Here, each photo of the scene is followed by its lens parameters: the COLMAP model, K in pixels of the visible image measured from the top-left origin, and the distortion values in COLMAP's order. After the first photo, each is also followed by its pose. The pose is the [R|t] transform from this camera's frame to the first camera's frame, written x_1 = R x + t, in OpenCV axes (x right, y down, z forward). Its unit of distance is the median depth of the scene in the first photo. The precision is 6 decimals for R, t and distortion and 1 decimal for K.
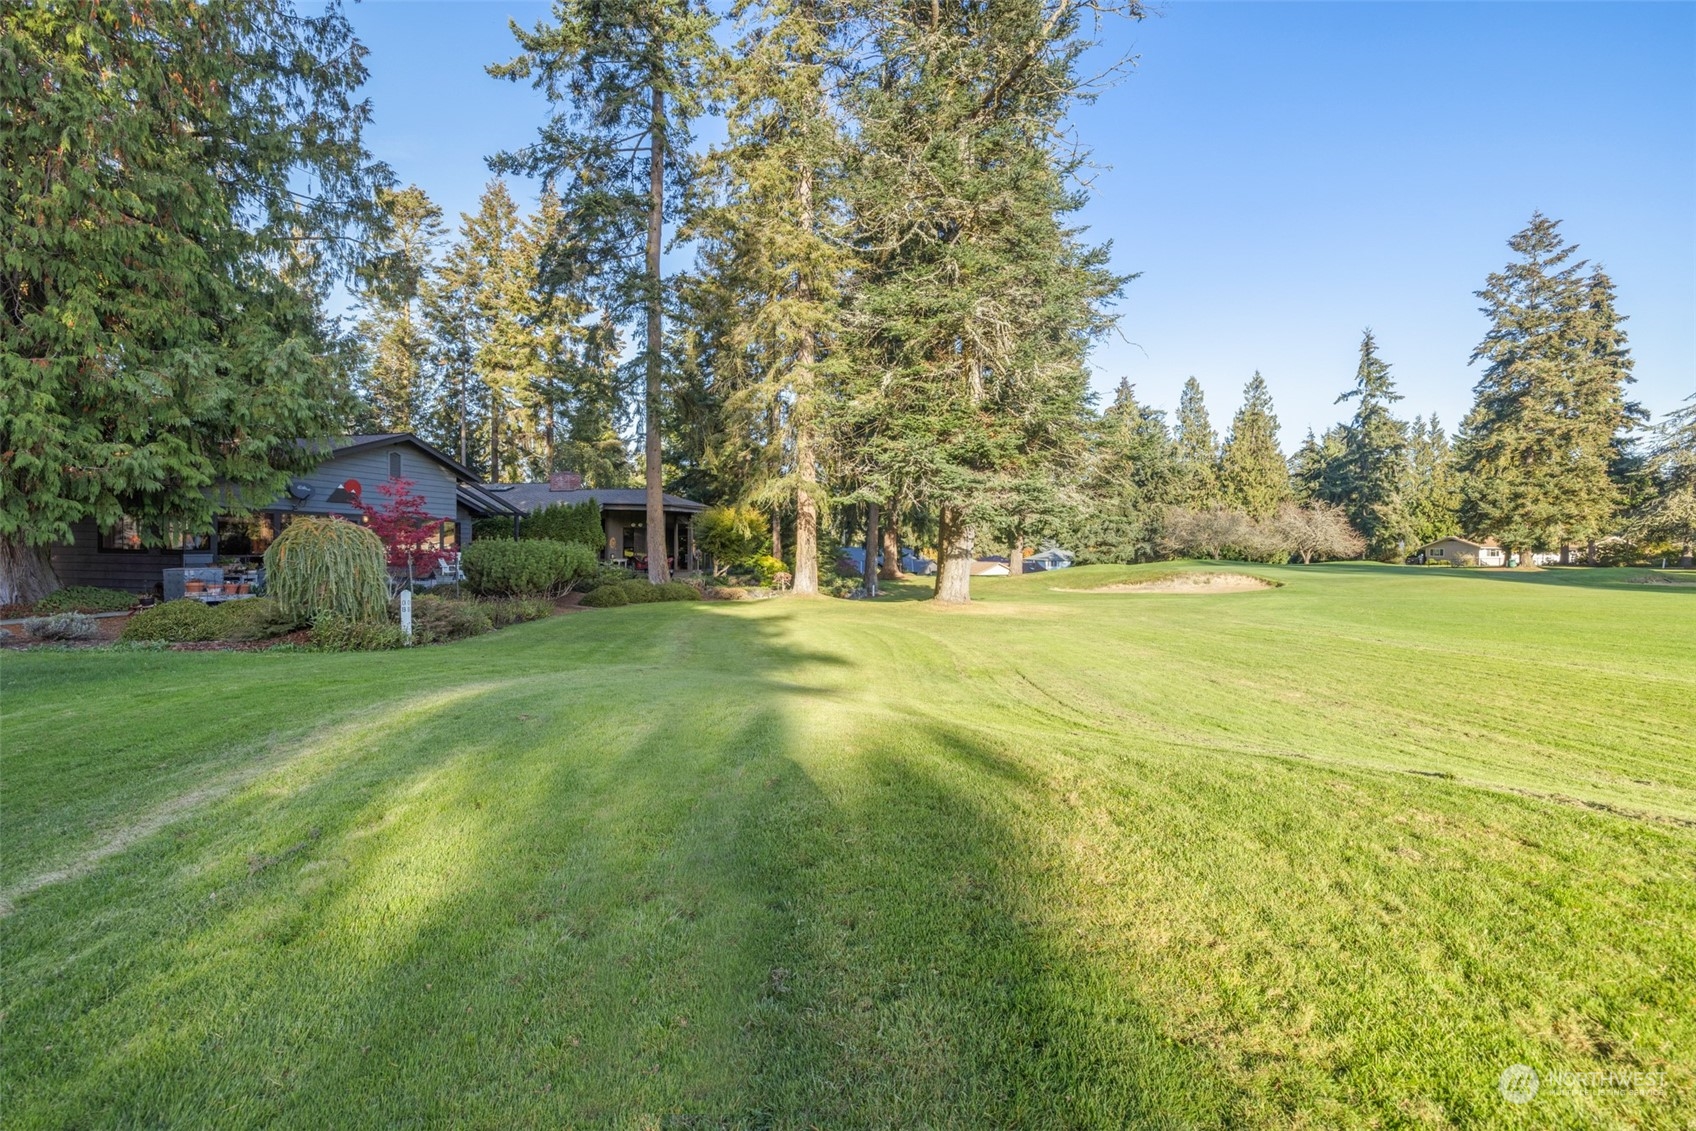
lens RADIAL K [[731.2, 0, 841.6], [0, 731.2, 551.7], [0, 0, 1]] dist [-0.001505, -0.000216]
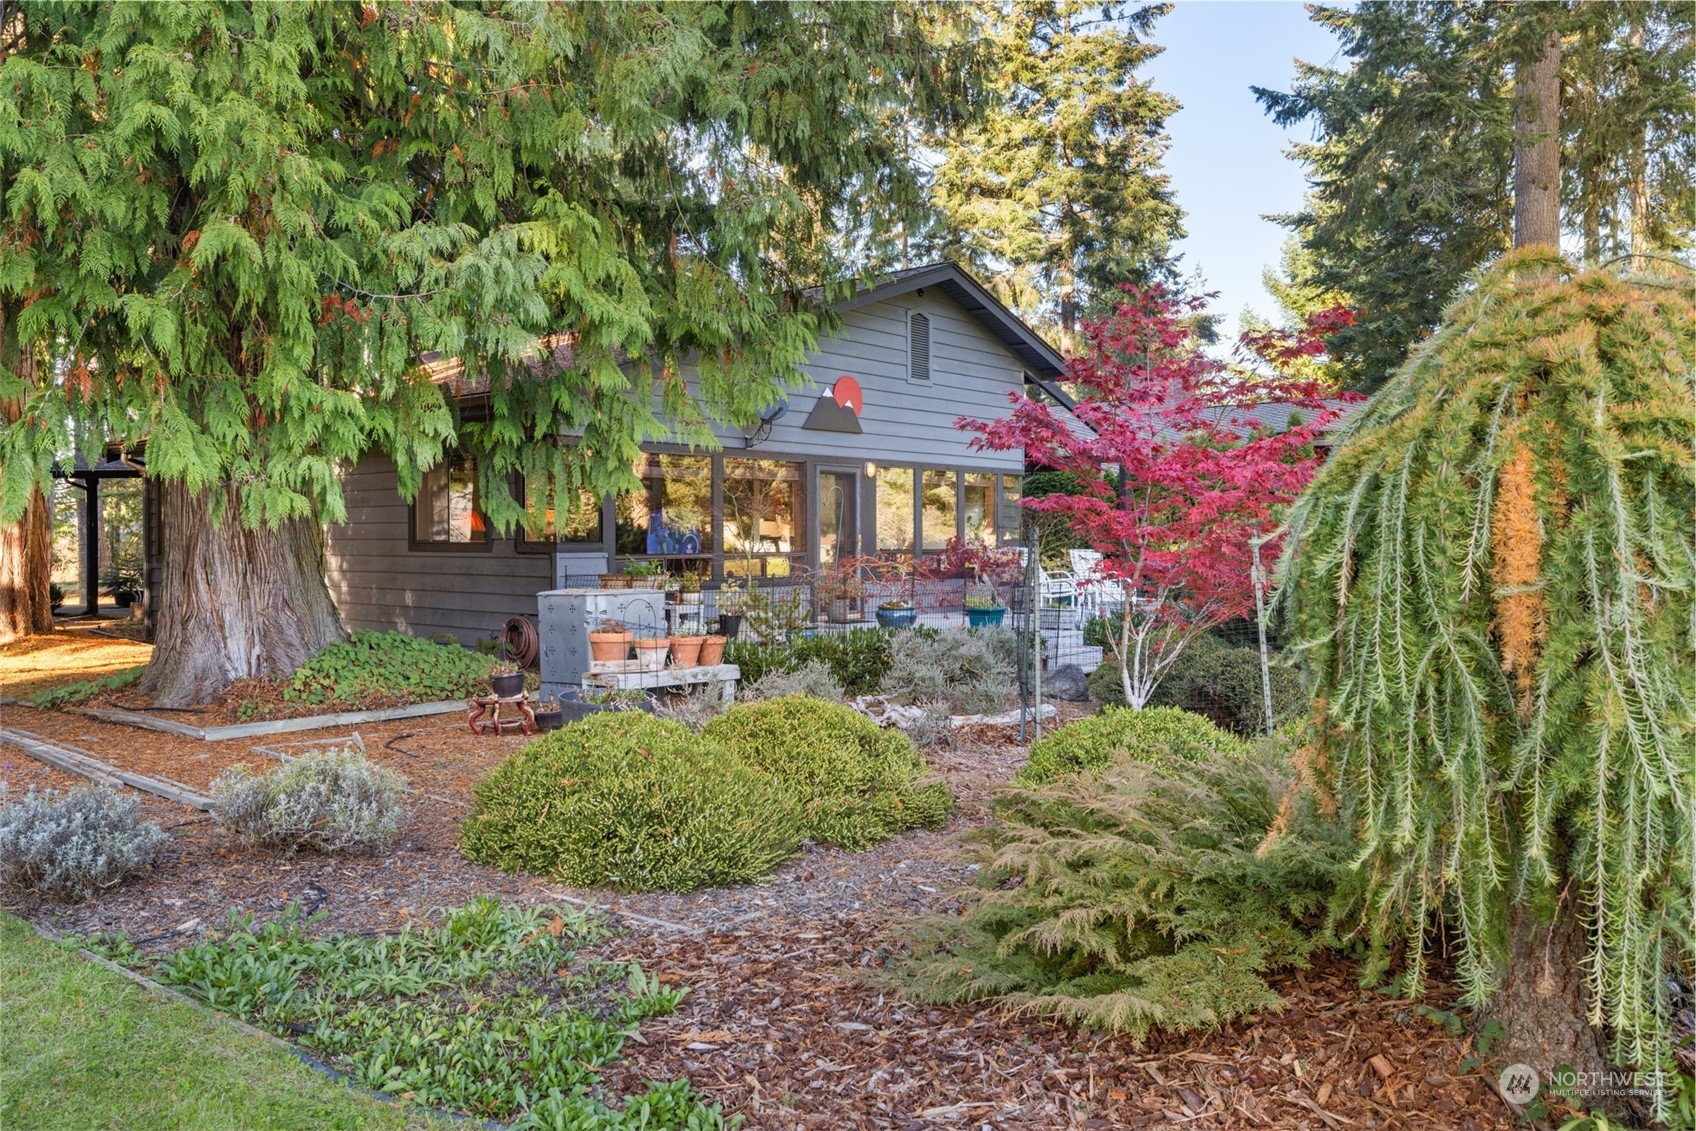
lens RADIAL K [[1314.3, 0, 850.4], [0, 1314.3, 563.5], [0, 0, 1]] dist [-0.089602, -0.003162]
pose [[0.891100, 0.004853, -0.453780, -0.135494], [0.001542, 0.999905, 0.013723, -0.000096], [0.453804, -0.012928, 0.891008, 0.134874]]
